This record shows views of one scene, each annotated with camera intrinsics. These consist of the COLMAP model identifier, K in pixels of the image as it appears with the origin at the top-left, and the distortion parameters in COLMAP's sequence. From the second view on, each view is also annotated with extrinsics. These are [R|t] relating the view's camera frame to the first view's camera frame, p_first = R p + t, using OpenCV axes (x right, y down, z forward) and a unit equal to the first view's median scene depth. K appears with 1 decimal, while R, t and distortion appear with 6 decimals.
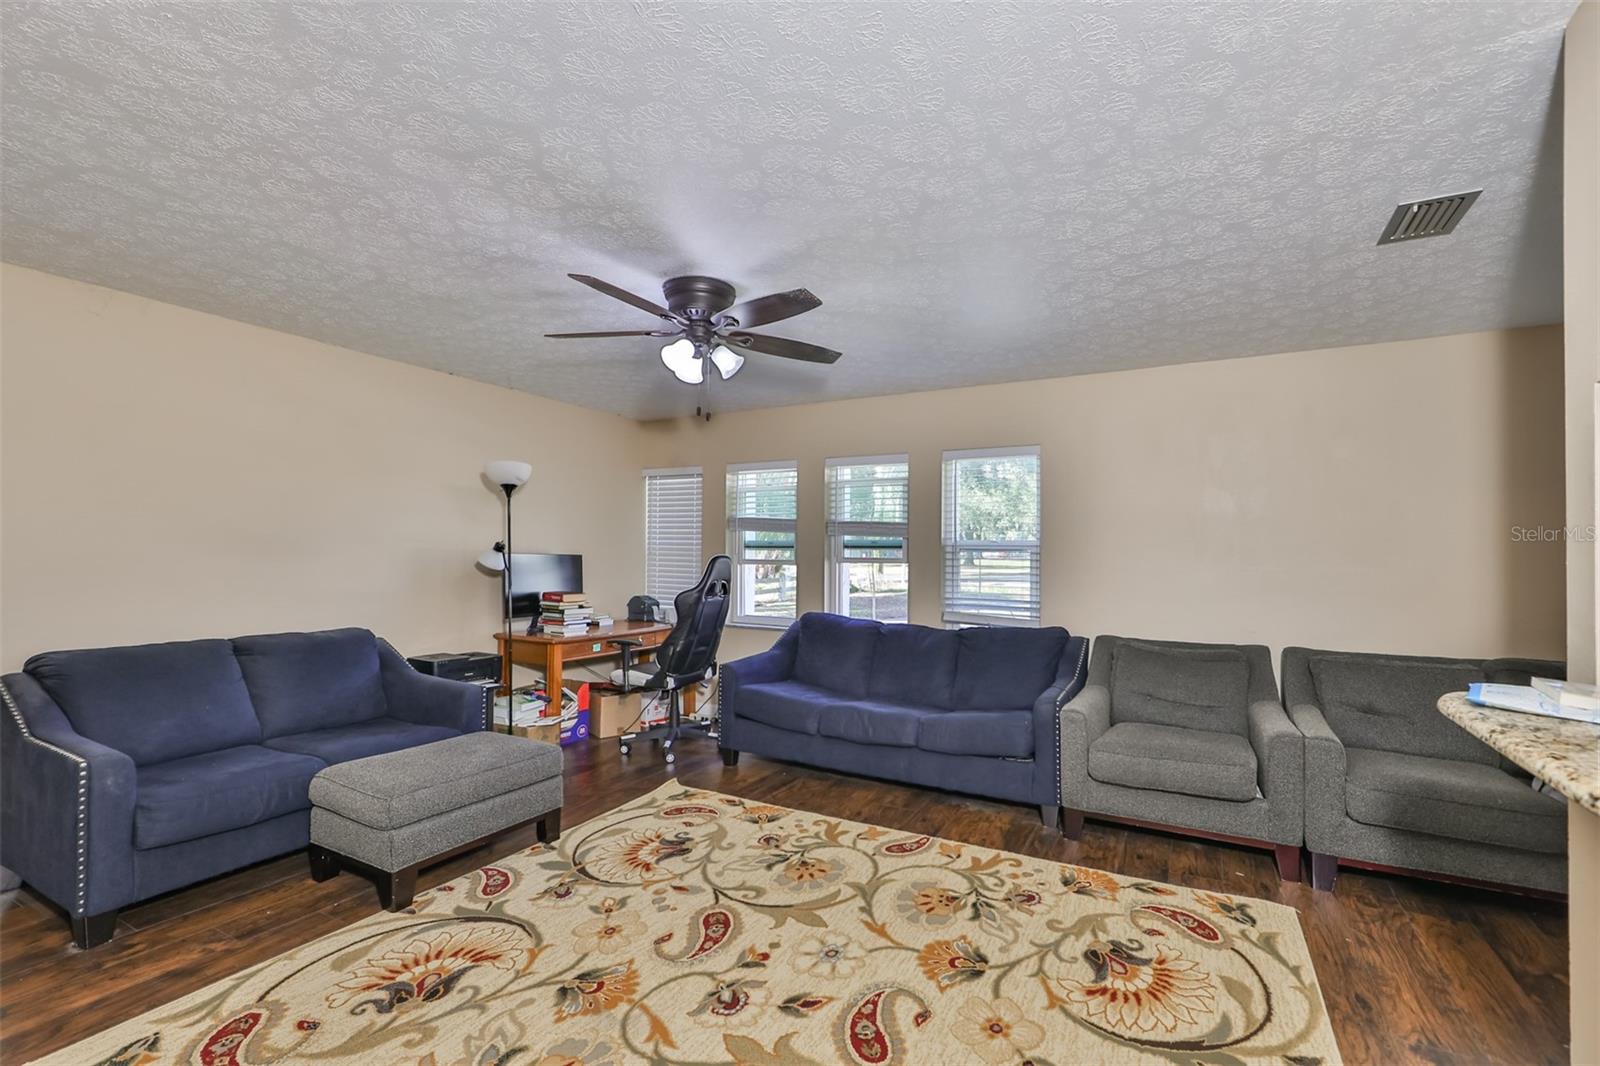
lens RADIAL K [[667.5, 0, 798.1], [0, 667.5, 525.1], [0, 0, 1]] dist [0.000495, 0.000092]
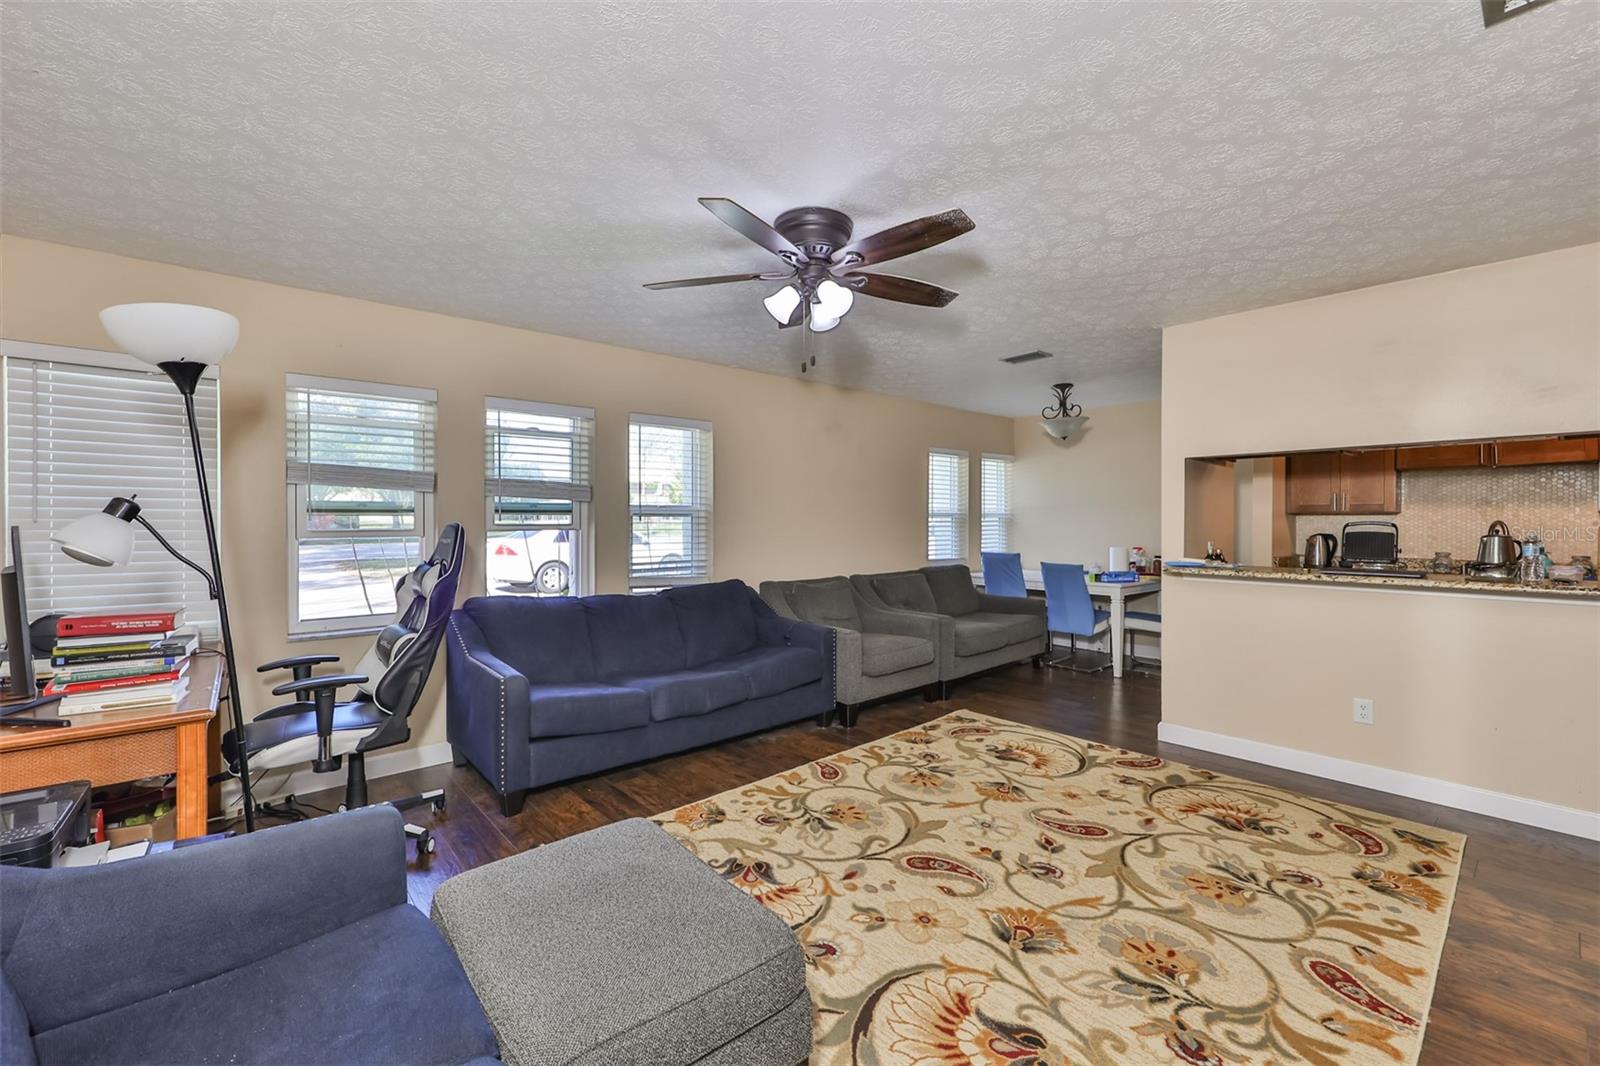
lens RADIAL K [[696.5, 0, 768.6], [0, 696.5, 523.7], [0, 0, 1]] dist [-0.000698, -0.000204]
pose [[0.350719, -0.014598, 0.936367, -1.037468], [-0.032208, 0.999099, 0.027640, 0.025060], [-0.935927, -0.039853, 0.349933, 0.723099]]
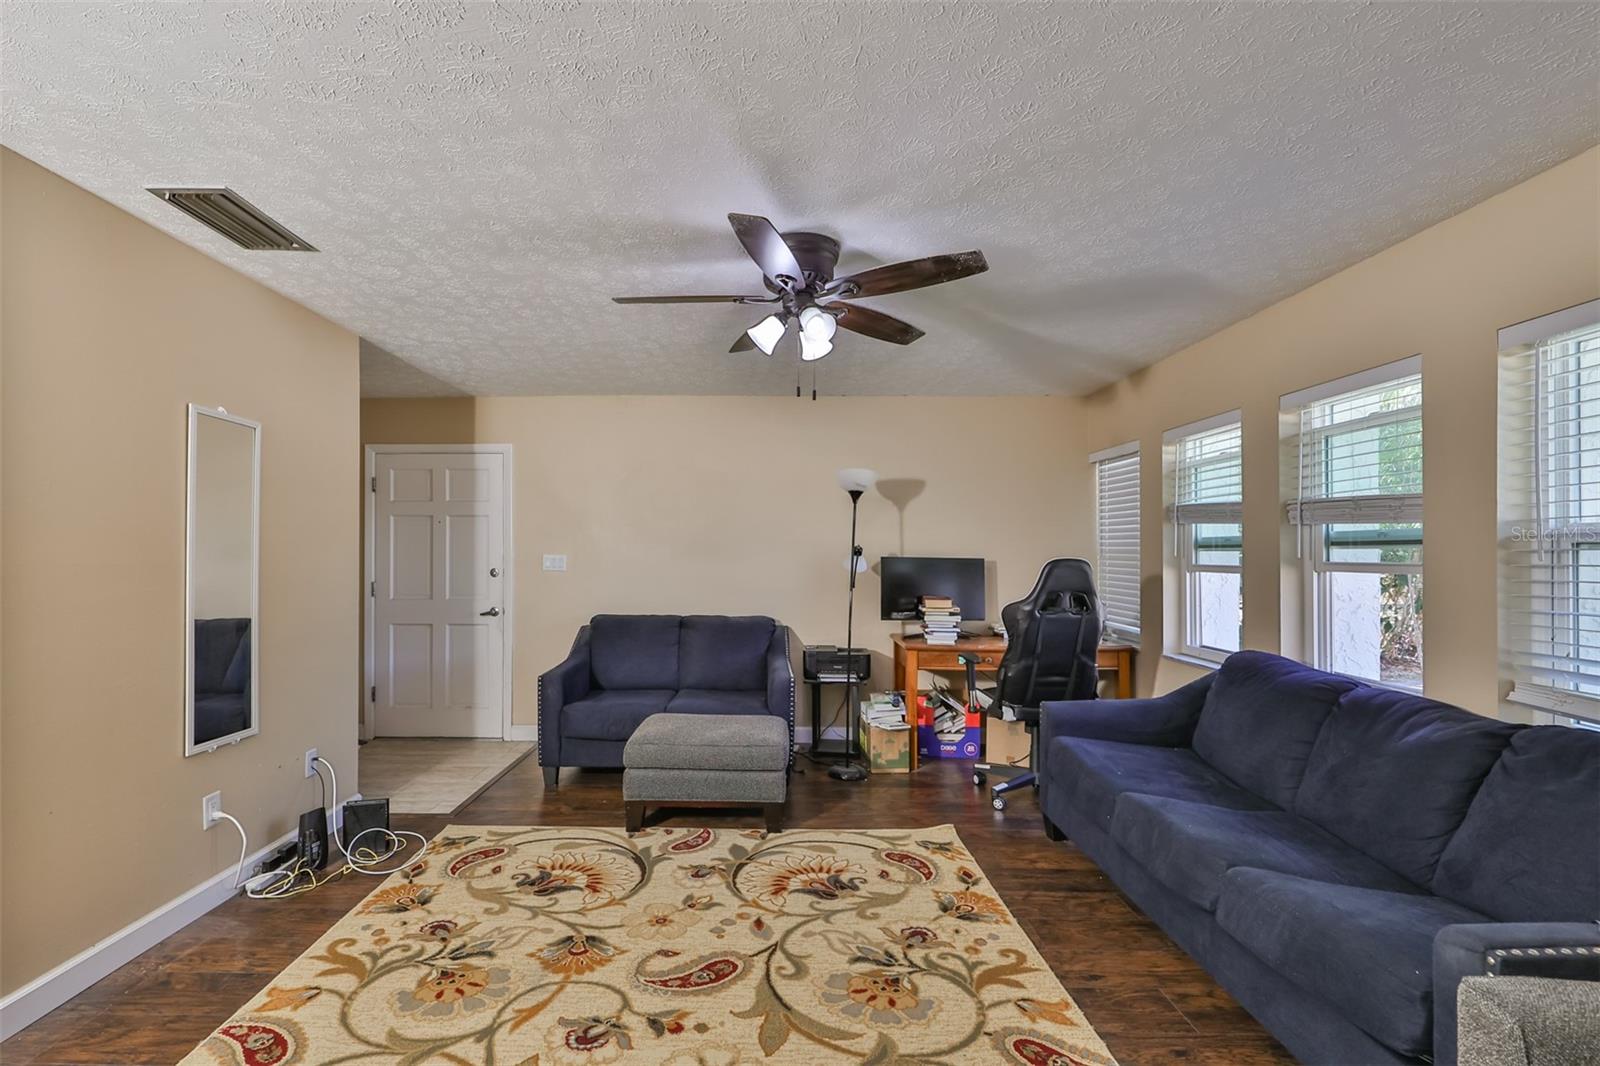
lens RADIAL K [[655.4, 0, 763.5], [0, 655.4, 543.0], [0, 0, 1]] dist [0.001028, 0.000030]
pose [[0.491802, -0.021640, -0.870438, 0.566516], [0.038423, 0.999257, -0.003134, 0.026502], [0.869859, -0.031904, 0.492268, 0.536711]]
